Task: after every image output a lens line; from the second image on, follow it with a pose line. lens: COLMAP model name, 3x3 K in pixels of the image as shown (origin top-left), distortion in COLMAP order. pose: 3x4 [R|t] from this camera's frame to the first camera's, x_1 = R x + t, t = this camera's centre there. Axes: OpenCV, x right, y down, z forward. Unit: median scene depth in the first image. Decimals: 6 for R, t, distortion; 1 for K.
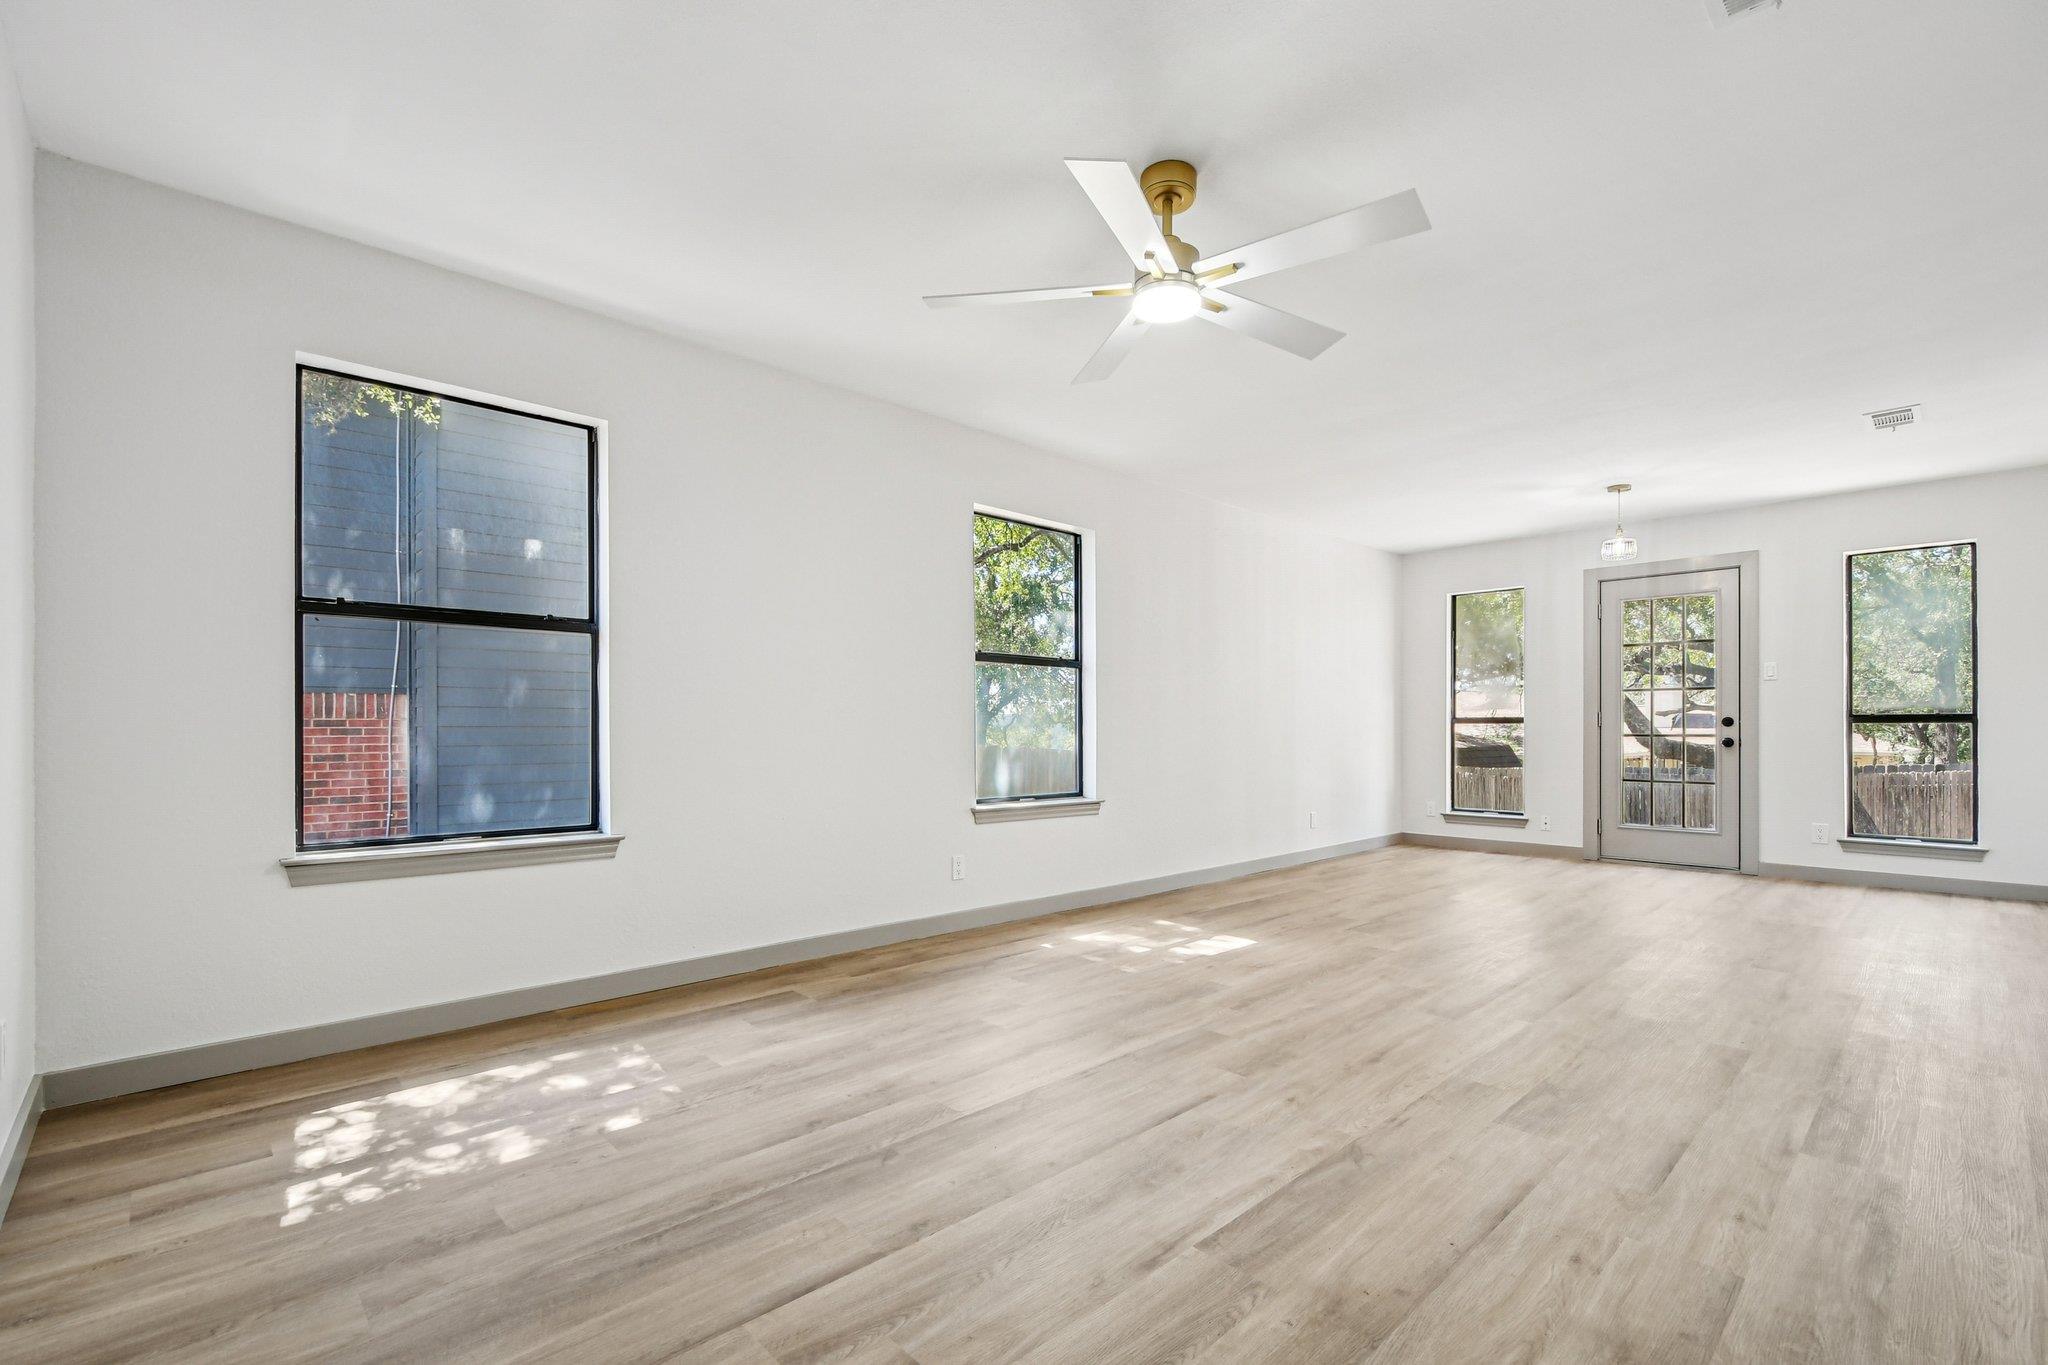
lens RADIAL K [[909.9, 0, 1013.6], [0, 909.9, 720.6], [0, 0, 1]] dist [0.000075, -0.002254]
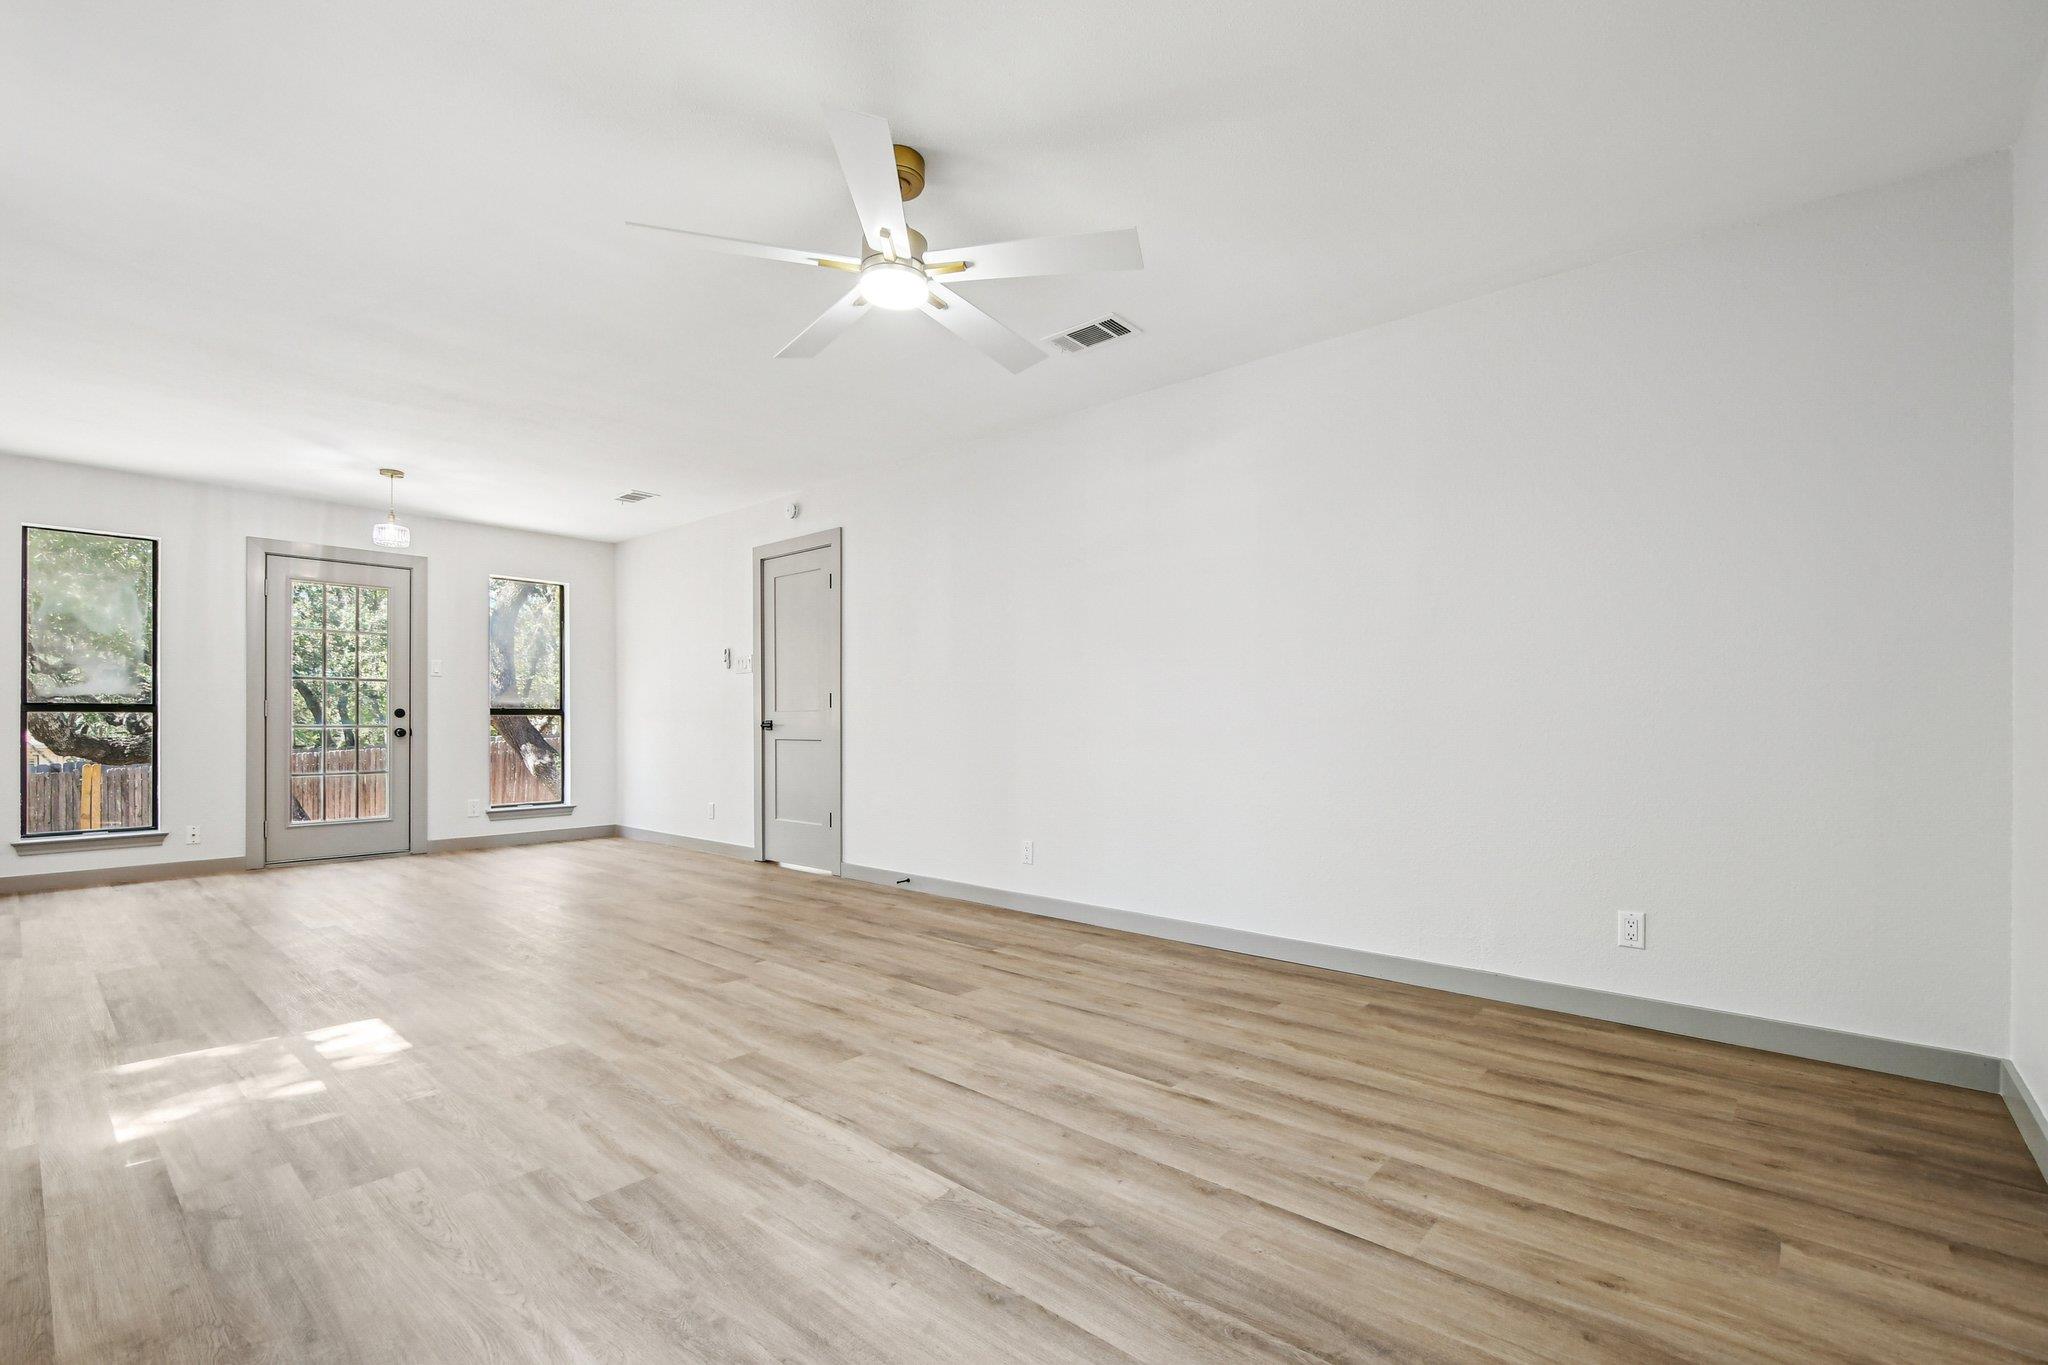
lens RADIAL K [[901.5, 0, 1015.3], [0, 901.5, 718.2], [0, 0, 1]] dist [0.000479, -0.000992]
pose [[-0.092657, 0.000068, 0.995698, -0.685204], [-0.007752, 0.999970, -0.000789, 0.005501], [-0.995668, -0.007791, -0.092653, 0.804430]]
